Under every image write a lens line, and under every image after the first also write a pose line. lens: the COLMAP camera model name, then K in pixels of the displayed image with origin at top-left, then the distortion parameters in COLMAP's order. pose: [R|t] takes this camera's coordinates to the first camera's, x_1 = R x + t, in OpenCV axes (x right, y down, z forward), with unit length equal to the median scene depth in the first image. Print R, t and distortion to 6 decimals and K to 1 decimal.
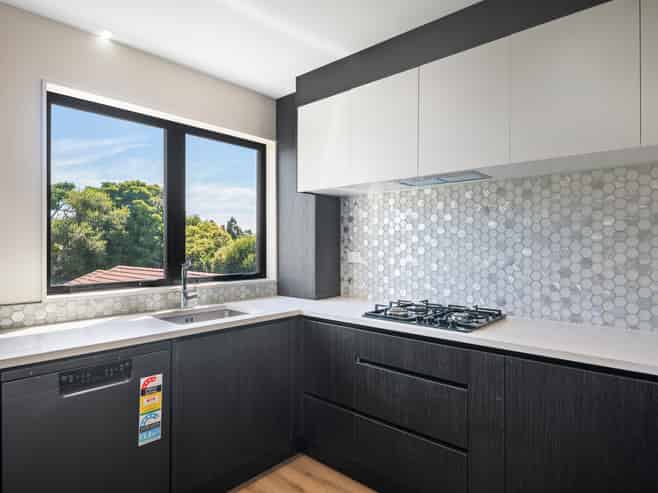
lens RADIAL K [[393.8, 0, 329.0], [0, 393.8, 246.5], [0, 0, 1]] dist [0.041164, -0.038701]
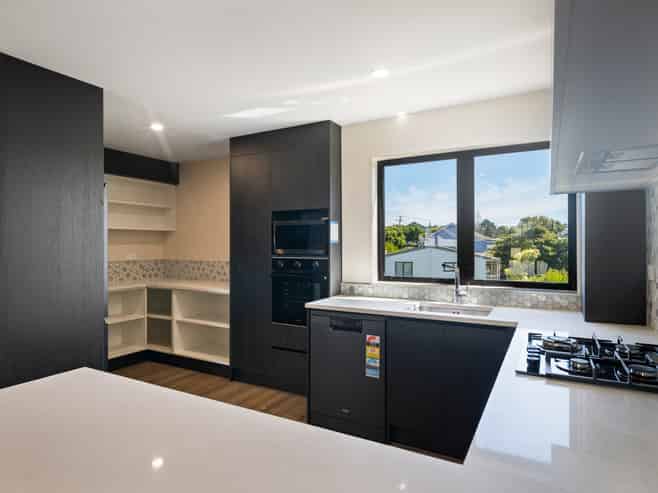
lens RADIAL K [[393.8, 0, 329.0], [0, 393.8, 246.5], [0, 0, 1]] dist [0.041164, -0.038701]
pose [[0.220210, 0.005575, -0.975436, 0.712133], [-0.000182, 0.999984, 0.005674, -0.026192], [0.975452, -0.001072, 0.220208, 0.328240]]
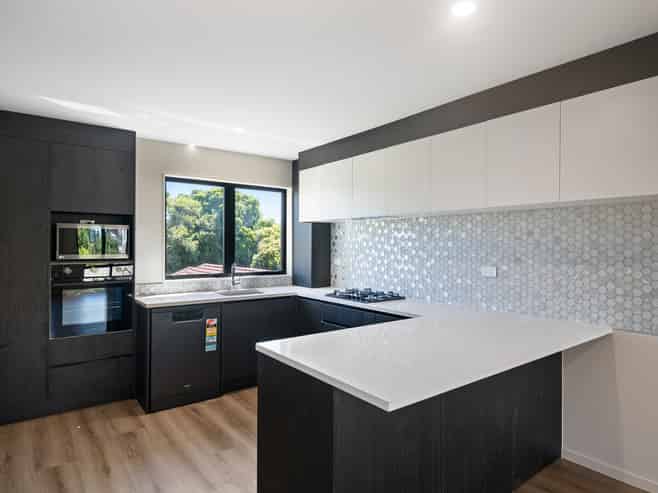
lens RADIAL K [[393.8, 0, 329.0], [0, 393.8, 246.5], [0, 0, 1]] dist [0.041164, -0.038701]
pose [[0.982822, 0.005152, -0.184483, 0.362764], [-0.005144, 0.999987, 0.000522, -0.038563], [0.184484, 0.000436, 0.982835, -0.623188]]
